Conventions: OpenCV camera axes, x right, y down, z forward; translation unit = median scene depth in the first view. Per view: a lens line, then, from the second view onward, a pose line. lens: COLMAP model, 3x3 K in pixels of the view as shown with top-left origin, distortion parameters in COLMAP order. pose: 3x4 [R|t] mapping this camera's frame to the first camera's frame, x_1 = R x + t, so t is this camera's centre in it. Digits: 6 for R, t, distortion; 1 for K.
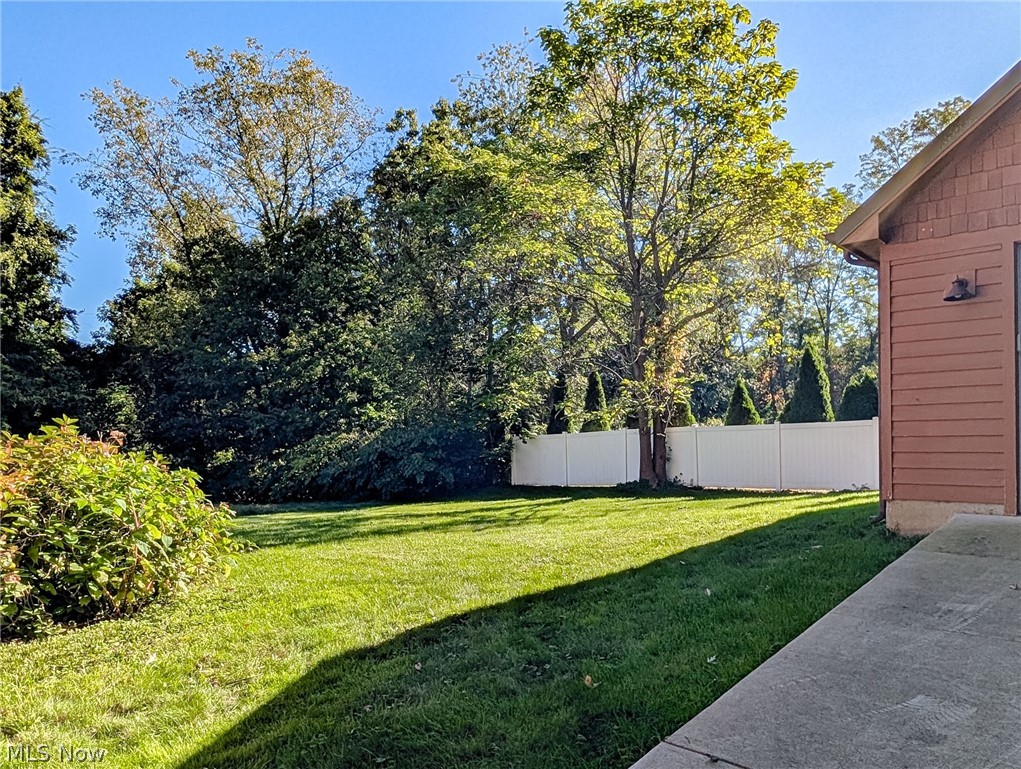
lens RADIAL K [[744.7, 0, 511.3], [0, 744.7, 434.4], [0, 0, 1]] dist [-0.002570, -0.003041]
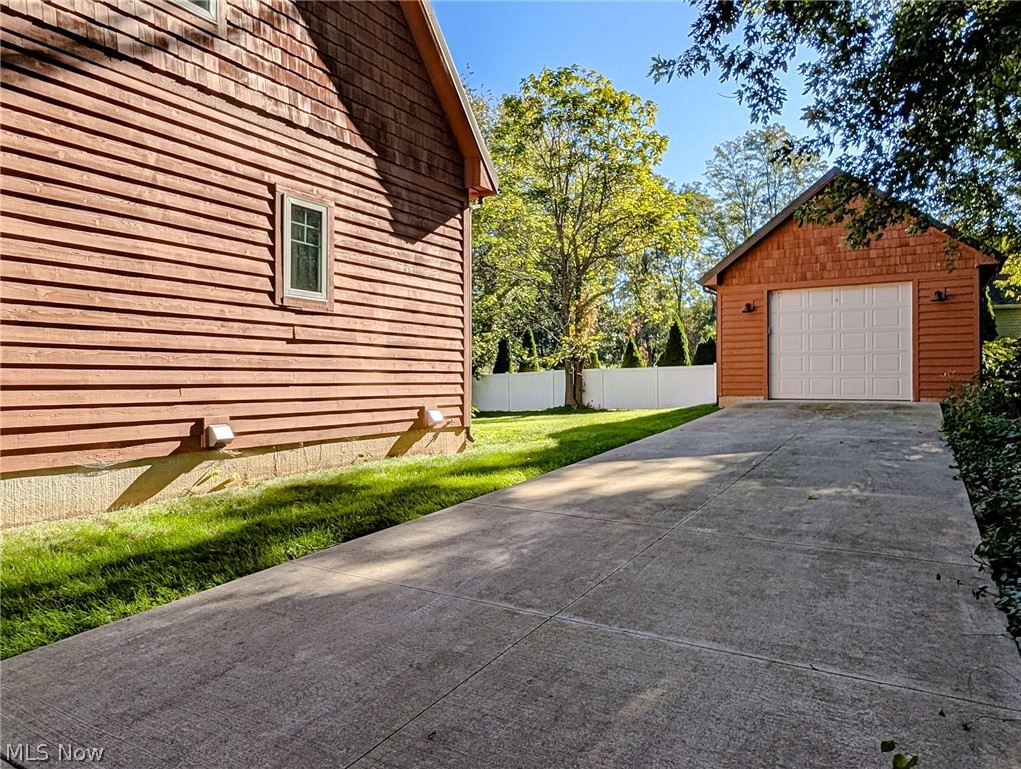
lens RADIAL K [[739.7, 0, 510.5], [0, 739.7, 384.5], [0, 0, 1]] dist [0.000309, -0.000458]
pose [[0.983046, 0.005135, 0.183285, -0.200837], [-0.005780, 0.999979, 0.002985, 0.017609], [-0.183266, -0.003993, 0.983055, -0.413674]]
